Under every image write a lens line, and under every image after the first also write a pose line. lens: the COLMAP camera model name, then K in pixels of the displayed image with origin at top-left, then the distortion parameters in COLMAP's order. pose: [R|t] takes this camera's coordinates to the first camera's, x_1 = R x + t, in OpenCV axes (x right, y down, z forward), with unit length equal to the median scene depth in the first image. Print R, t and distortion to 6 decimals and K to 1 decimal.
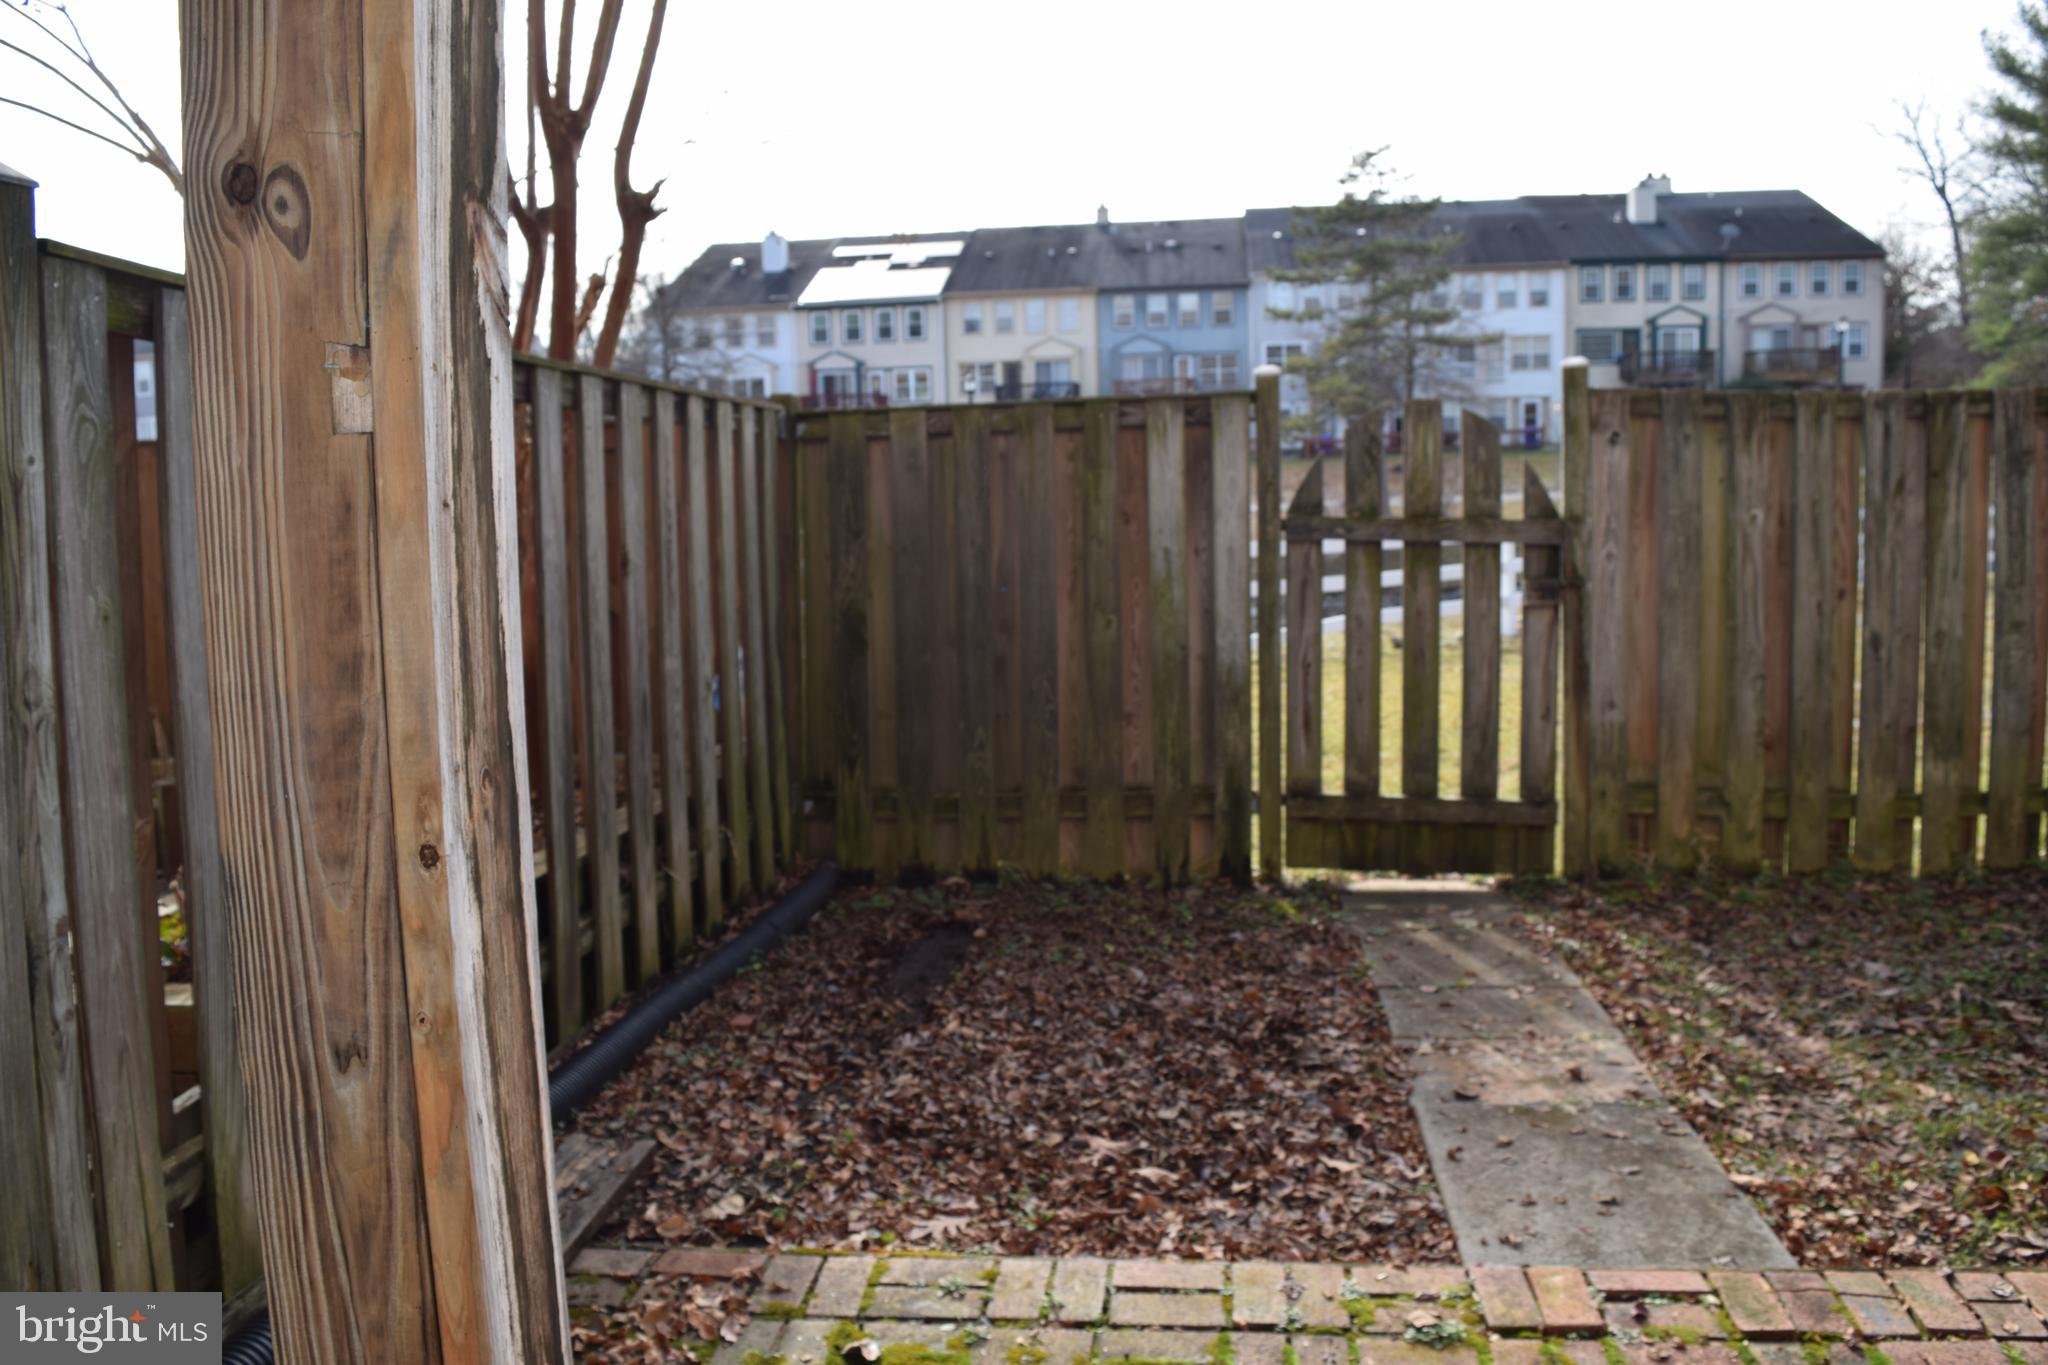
lens RADIAL K [[1618.8, 0, 1007.4], [0, 1618.8, 763.8], [0, 0, 1]] dist [-0.099804, 0.026693]
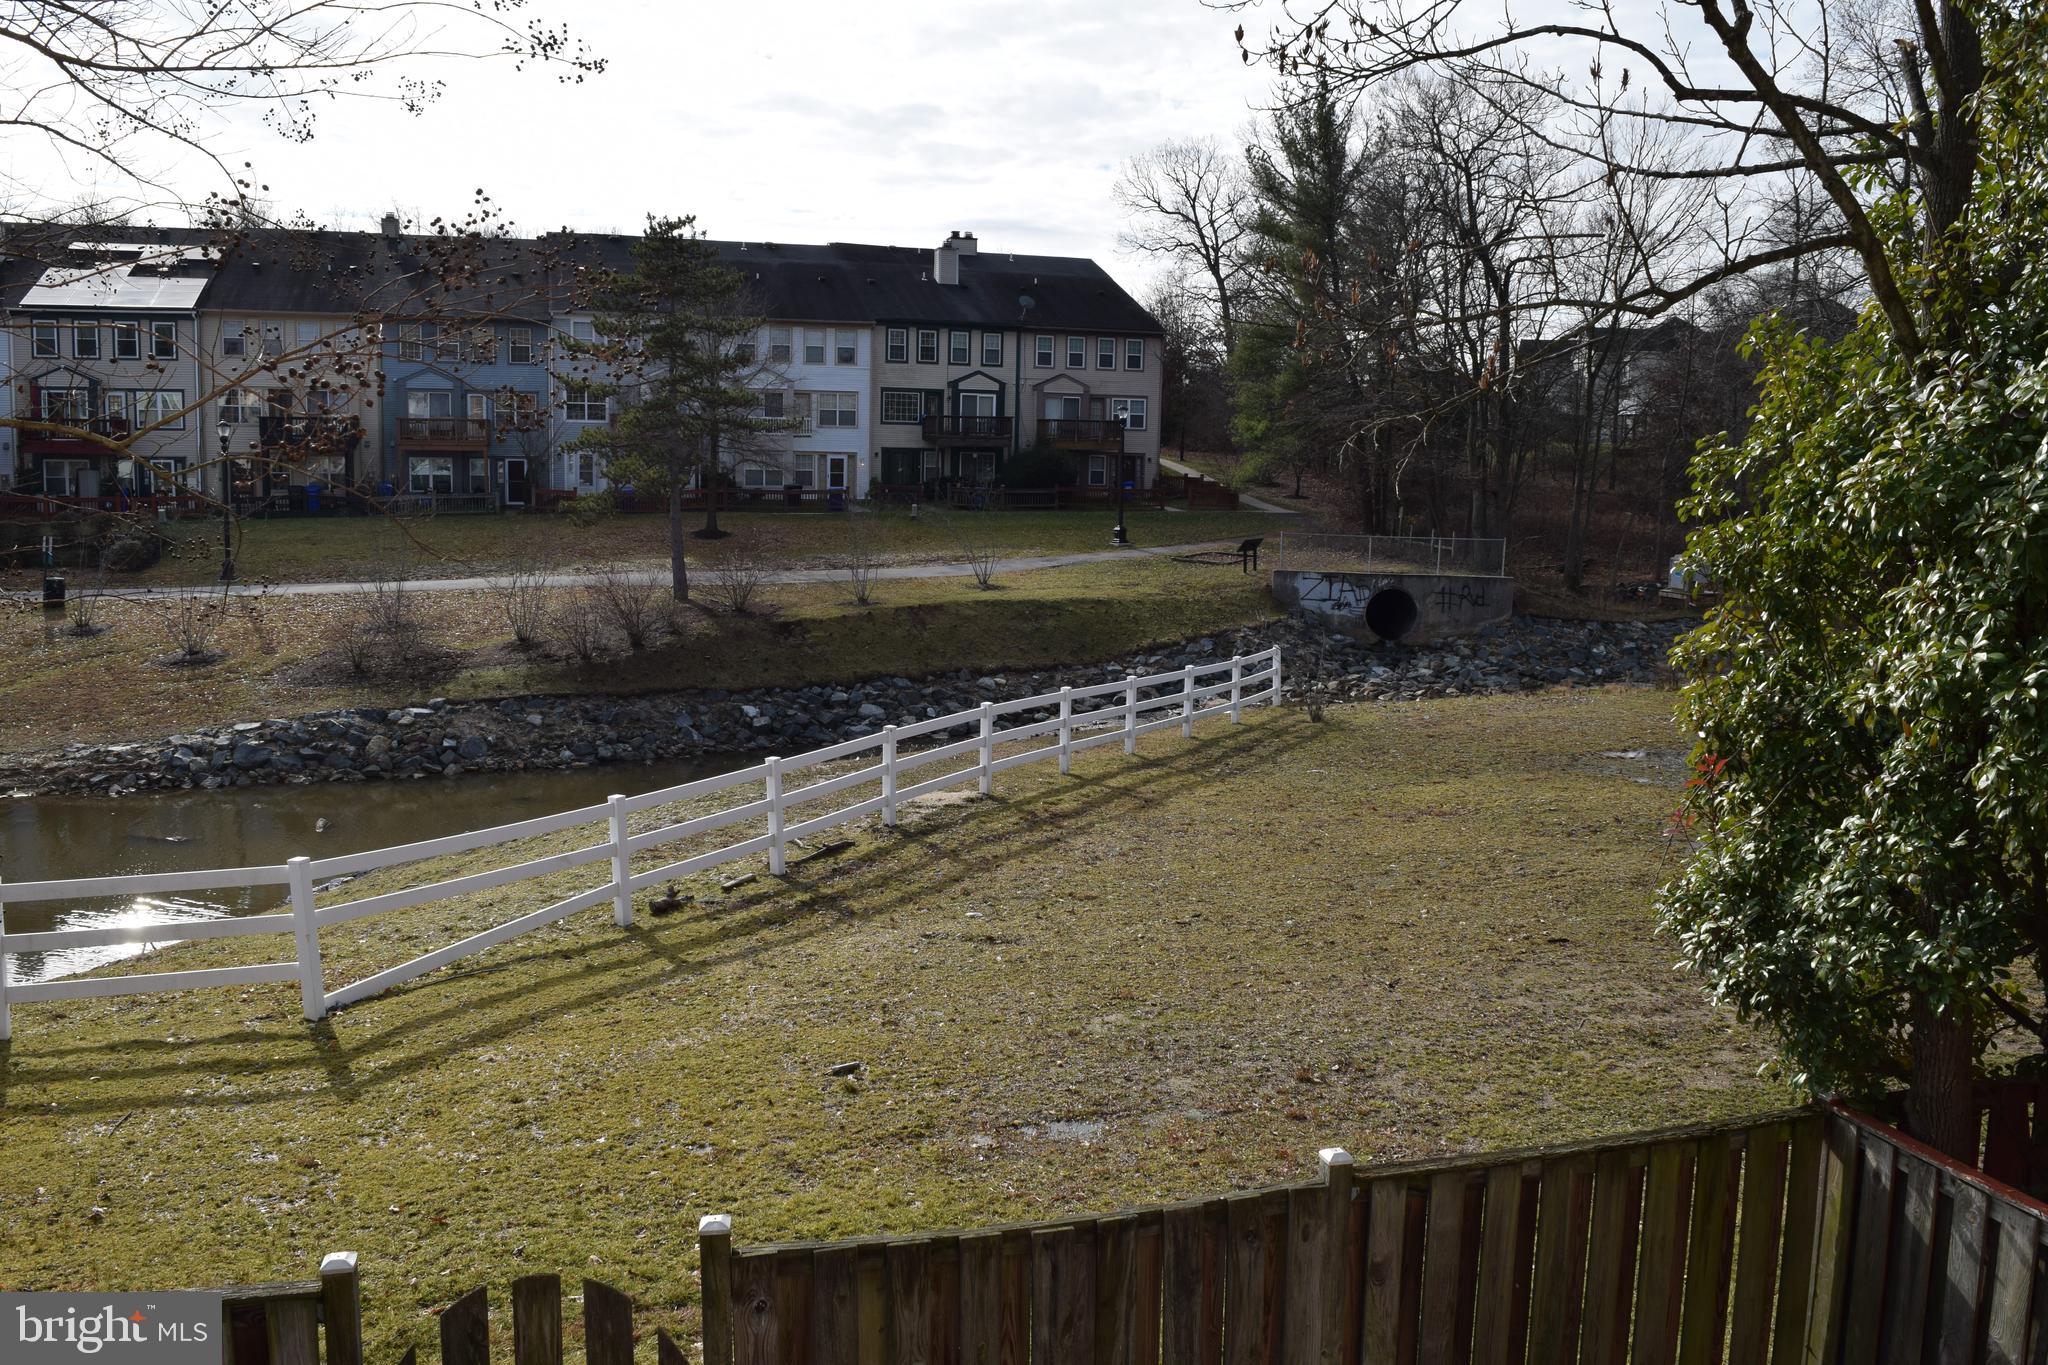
lens RADIAL K [[1618.8, 0, 1043.7], [0, 1618.8, 676.1], [0, 0, 1]] dist [-0.099804, 0.026693]
pose [[0.910423, -0.005198, 0.413646, 0.155907], [0.007158, 0.999969, -0.003189, -0.516163], [-0.413616, 0.005864, 0.910432, 0.134793]]
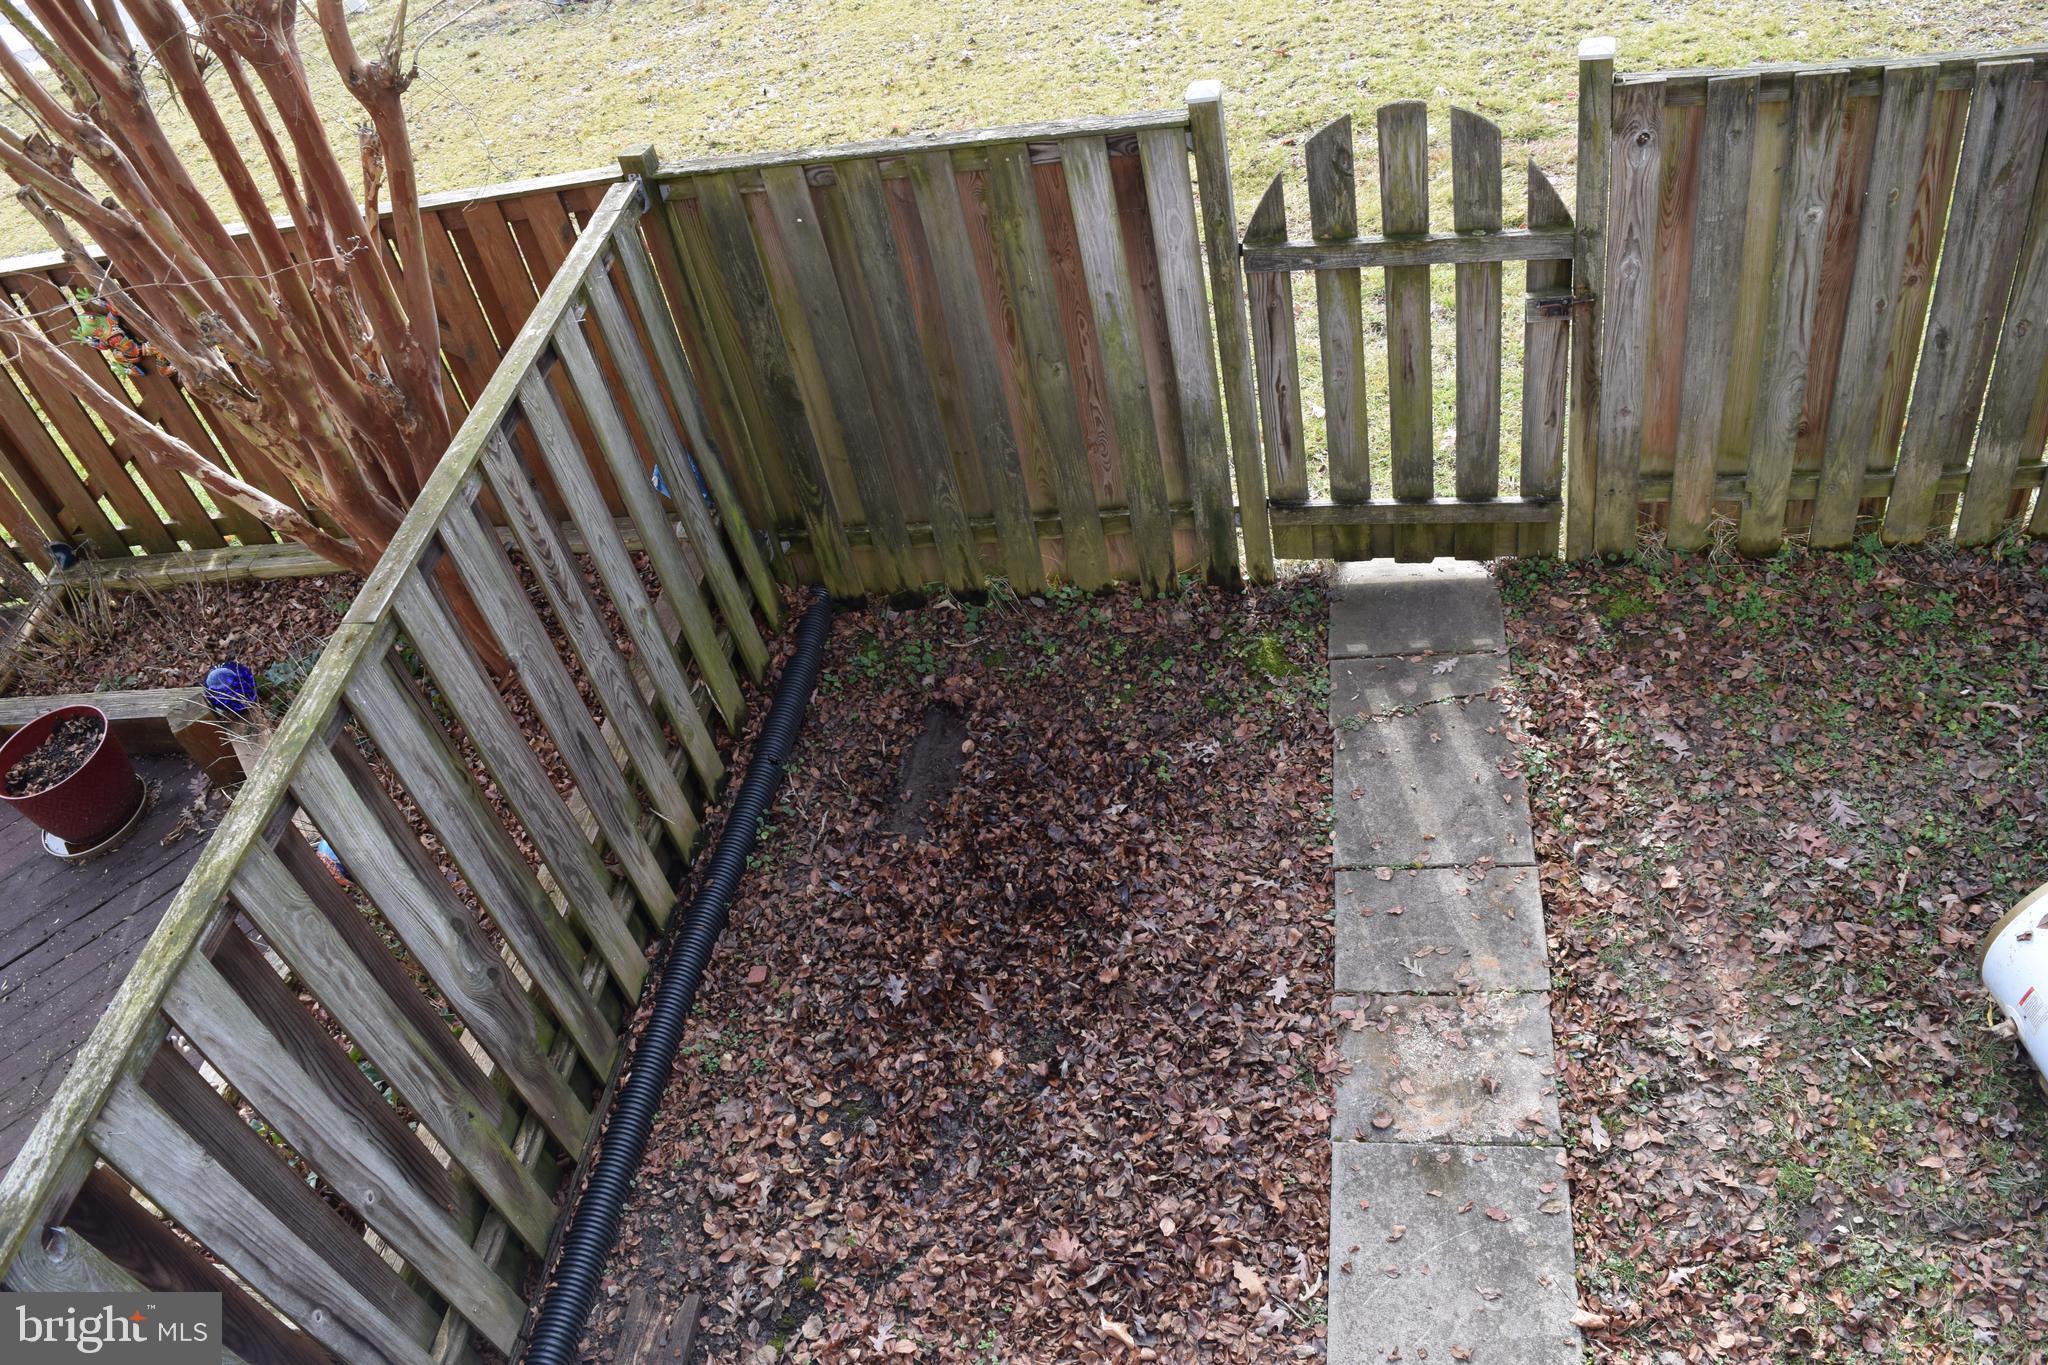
lens RADIAL K [[1618.8, 0, 1029.6], [0, 1618.8, 662.9], [0, 0, 1]] dist [-0.099804, 0.026693]
pose [[0.986451, -0.107999, -0.123497, 0.140083], [0.160858, 0.784679, 0.598668, -0.493955], [0.032250, -0.610422, 0.791419, 0.192883]]
